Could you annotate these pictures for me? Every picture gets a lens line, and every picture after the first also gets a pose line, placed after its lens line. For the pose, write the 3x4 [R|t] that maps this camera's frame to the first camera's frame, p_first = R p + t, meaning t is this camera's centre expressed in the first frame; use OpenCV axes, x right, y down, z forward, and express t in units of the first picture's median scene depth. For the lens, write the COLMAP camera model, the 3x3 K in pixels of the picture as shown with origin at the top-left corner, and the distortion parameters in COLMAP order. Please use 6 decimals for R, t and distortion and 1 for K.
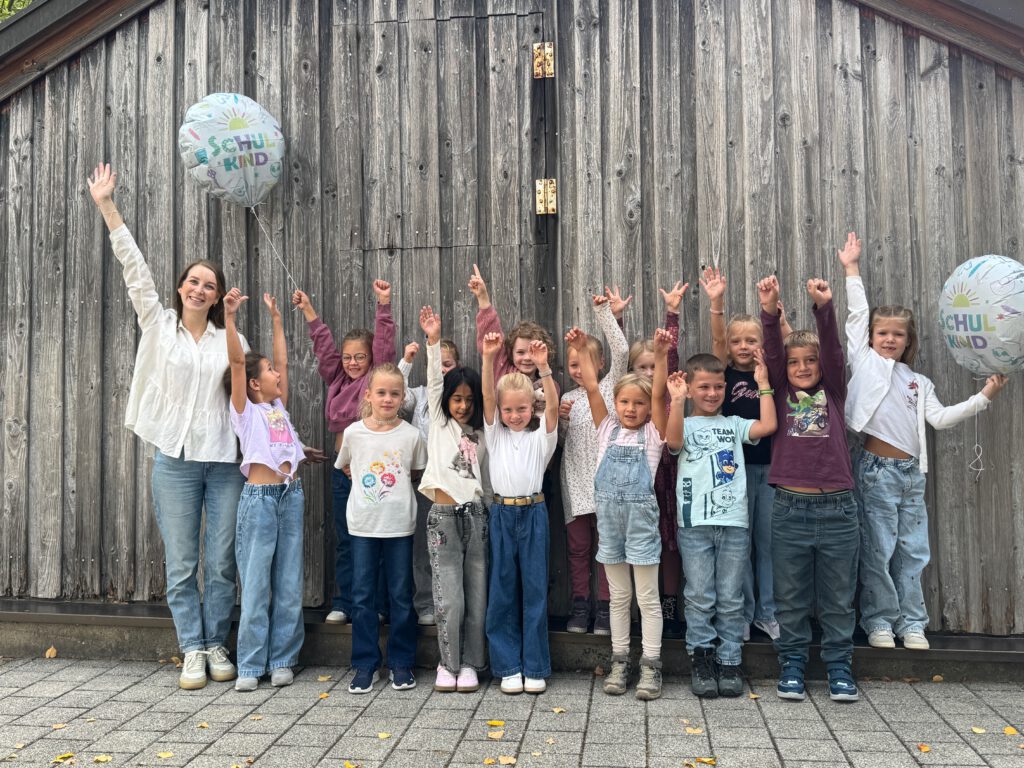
lens RADIAL K [[1012.0, 0, 511.4], [0, 1012.0, 380.1], [0, 0, 1]] dist [0.076849, -0.157958]
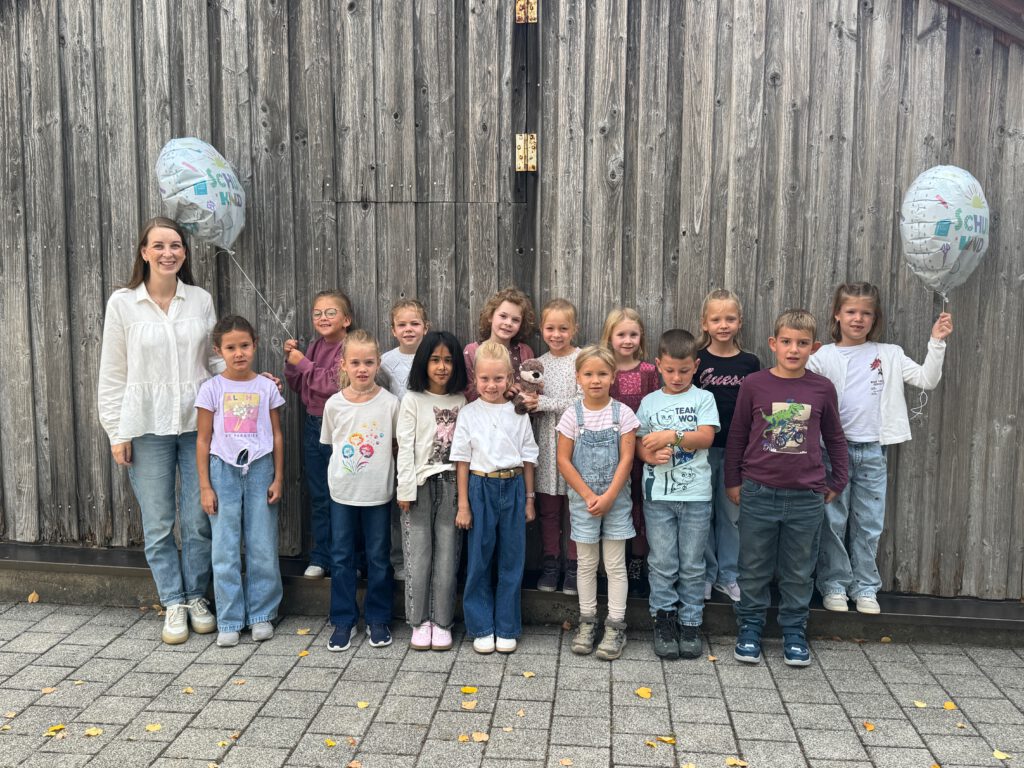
lens RADIAL K [[1012.0, 0, 513.0], [0, 1012.0, 400.0], [0, 0, 1]] dist [0.076849, -0.157958]
pose [[0.999294, 0.014181, 0.034804, -0.008787], [-0.019646, 0.986582, 0.162081, -0.108007], [-0.032039, -0.162650, 0.986163, 0.006958]]
